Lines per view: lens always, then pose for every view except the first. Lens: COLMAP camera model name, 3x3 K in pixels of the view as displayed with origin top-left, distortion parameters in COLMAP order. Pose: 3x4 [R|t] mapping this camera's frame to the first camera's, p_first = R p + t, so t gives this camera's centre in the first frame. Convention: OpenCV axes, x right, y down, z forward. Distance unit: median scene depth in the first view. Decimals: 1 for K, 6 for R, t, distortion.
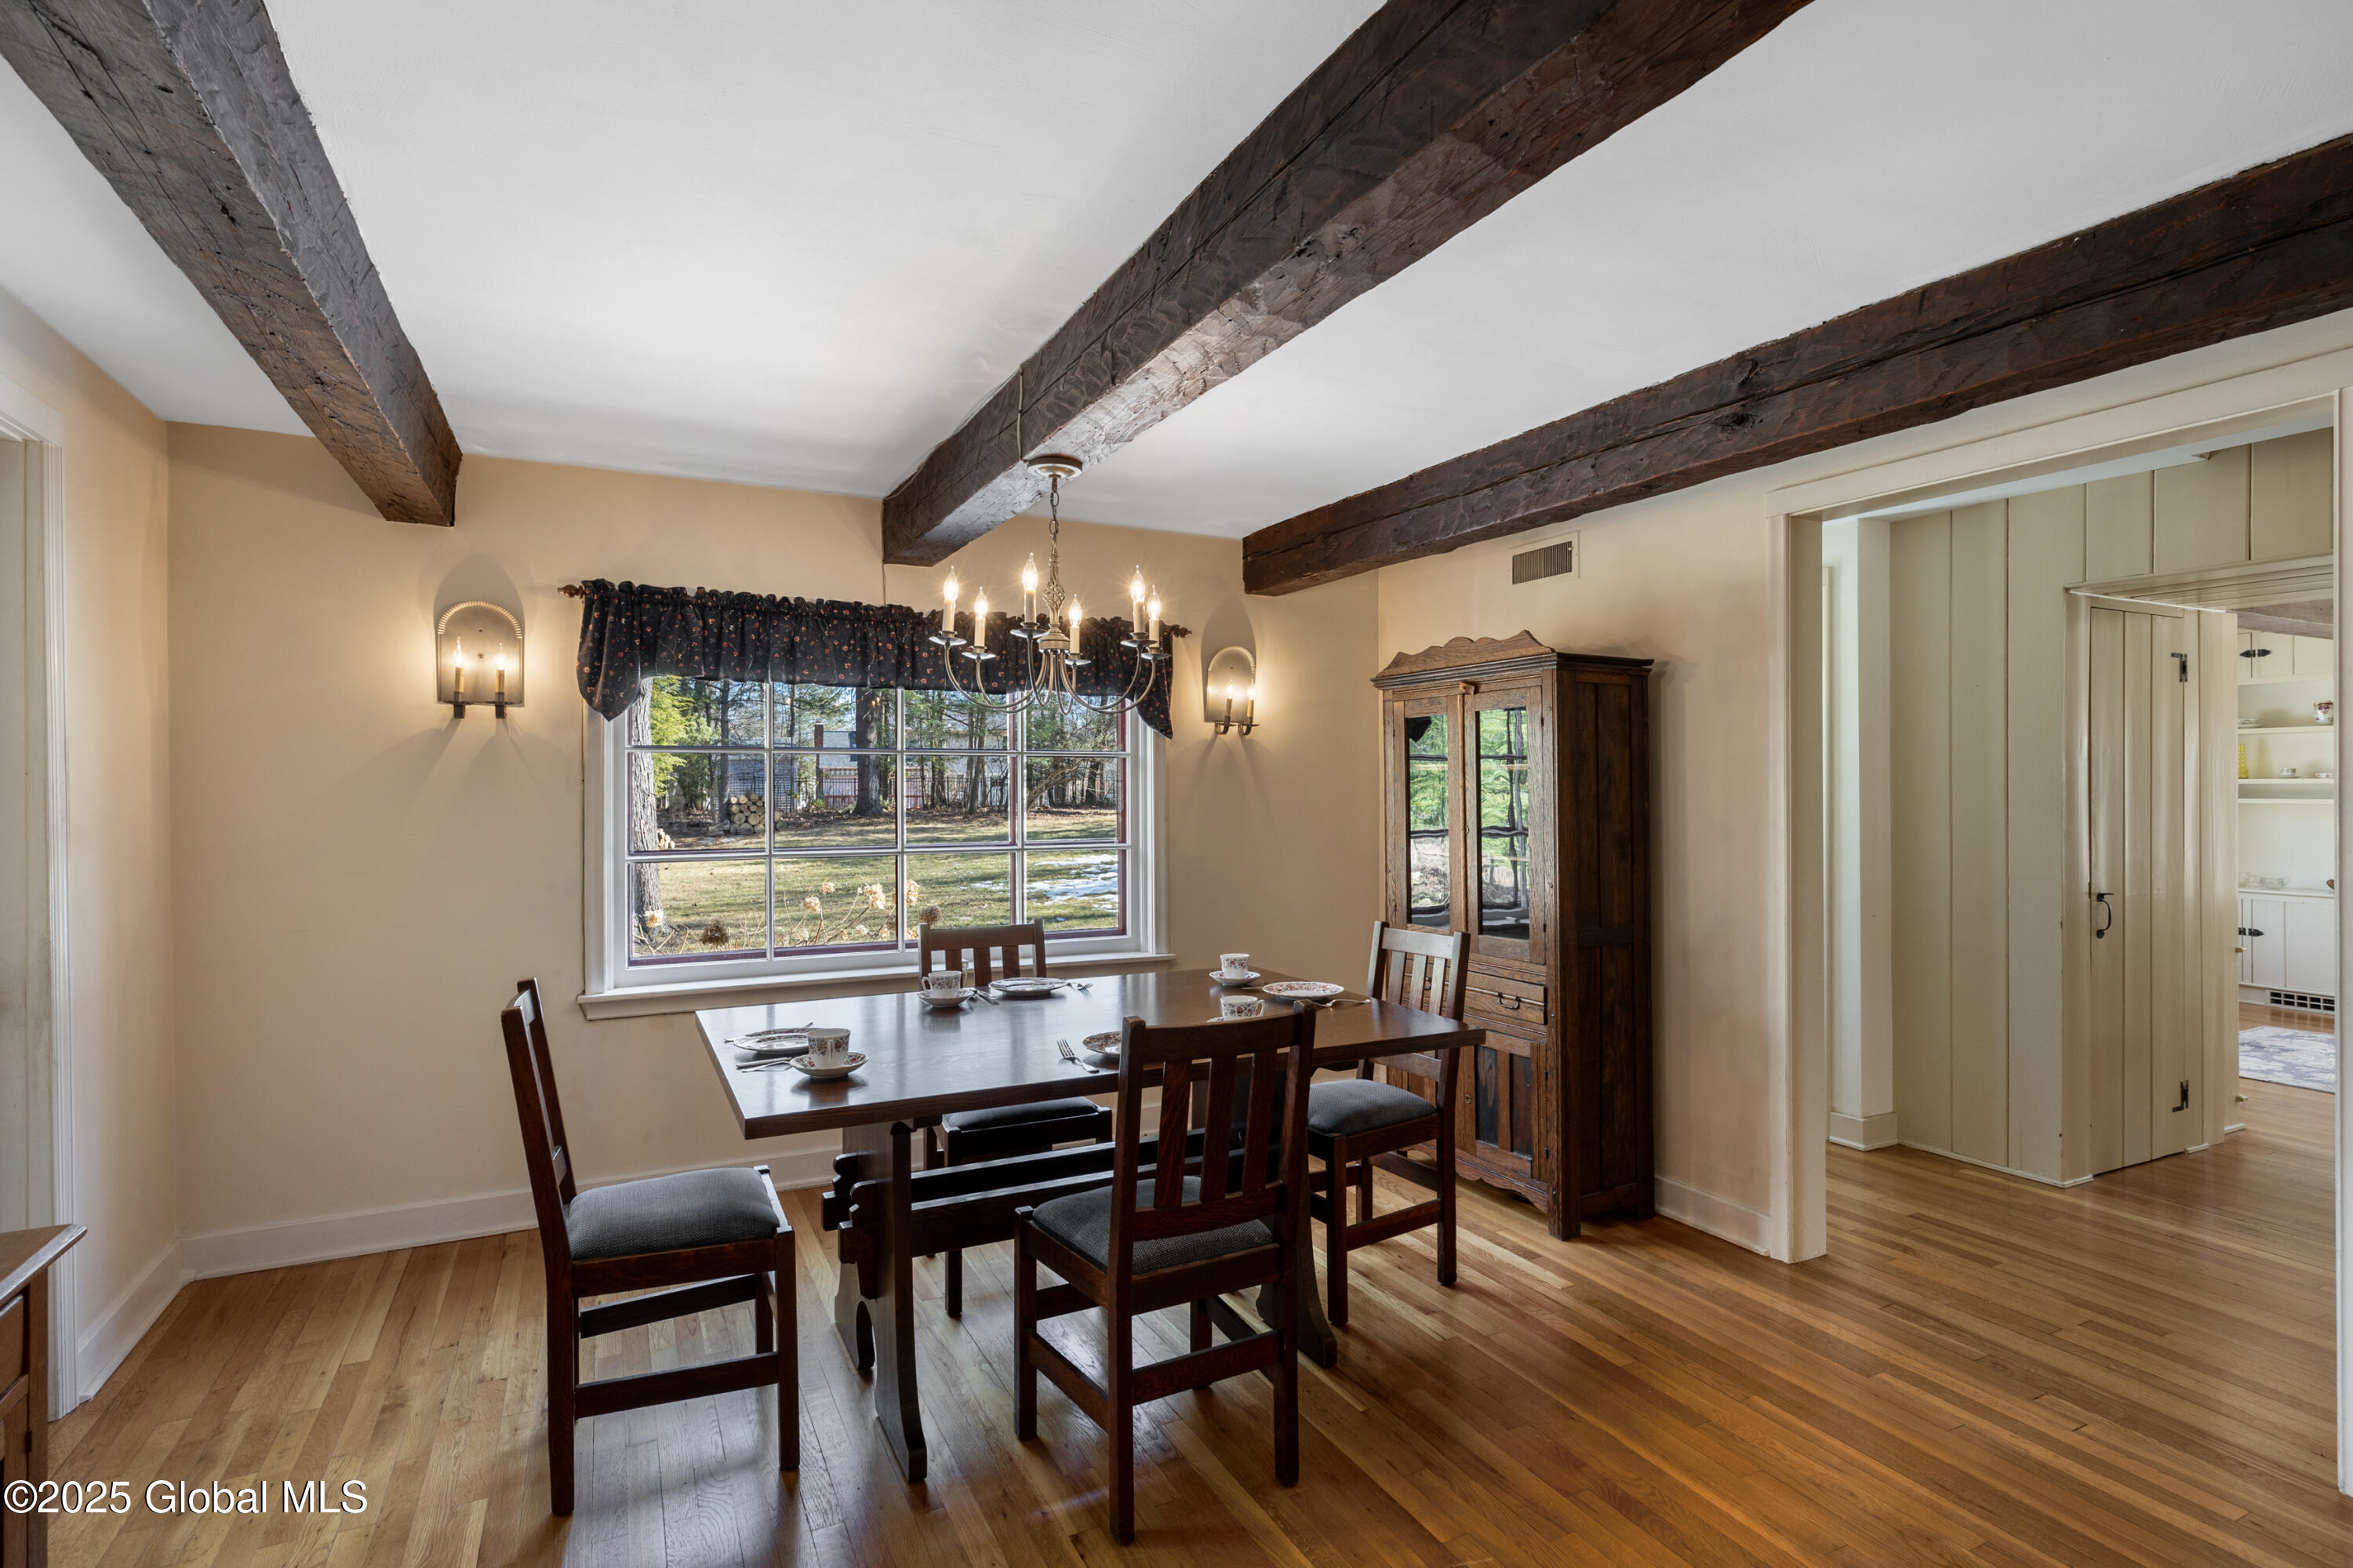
lens RADIAL K [[1194.3, 0, 1175.1], [0, 1194.3, 790.3], [0, 0, 1]] dist [0.010306, 0.001423]
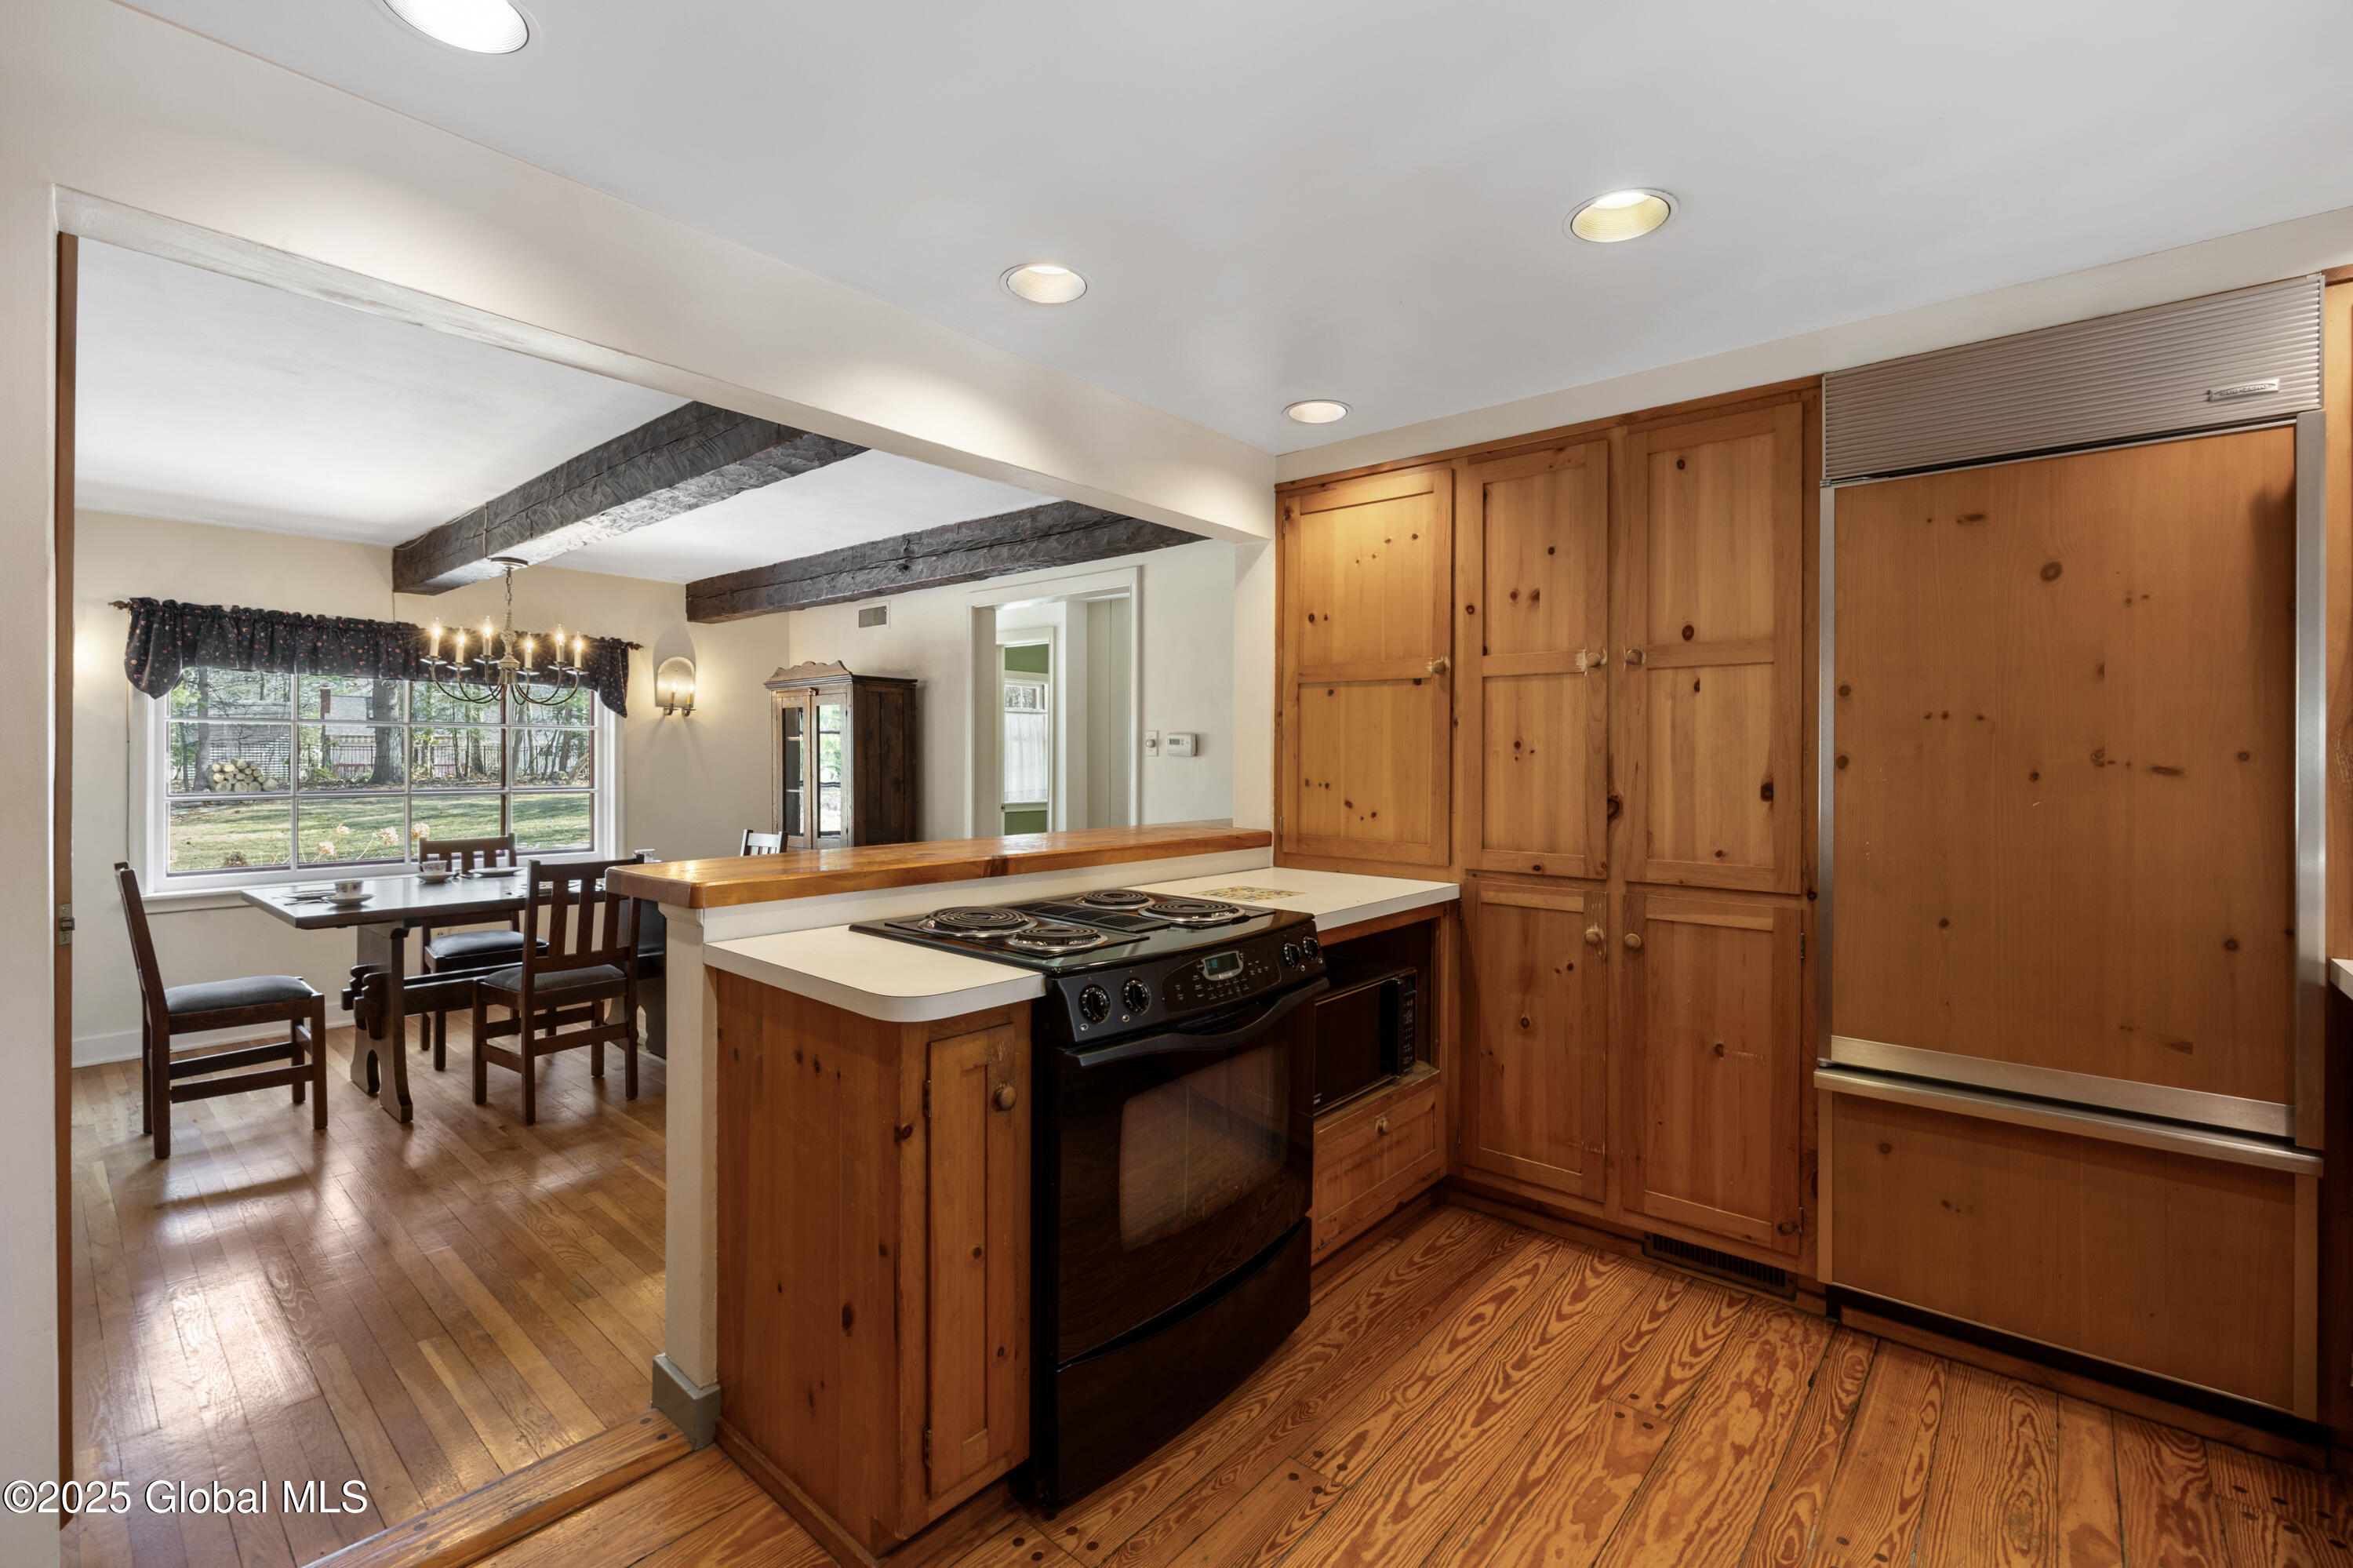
lens RADIAL K [[1061.7, 0, 1181.6], [0, 1061.7, 759.9], [0, 0, 1]] dist [0.004040, -0.000836]
pose [[0.925305, 0.003983, 0.379203, 0.164878], [-0.003420, 0.999992, -0.002158, 0.011764], [-0.379209, 0.000699, 0.925311, -0.600758]]
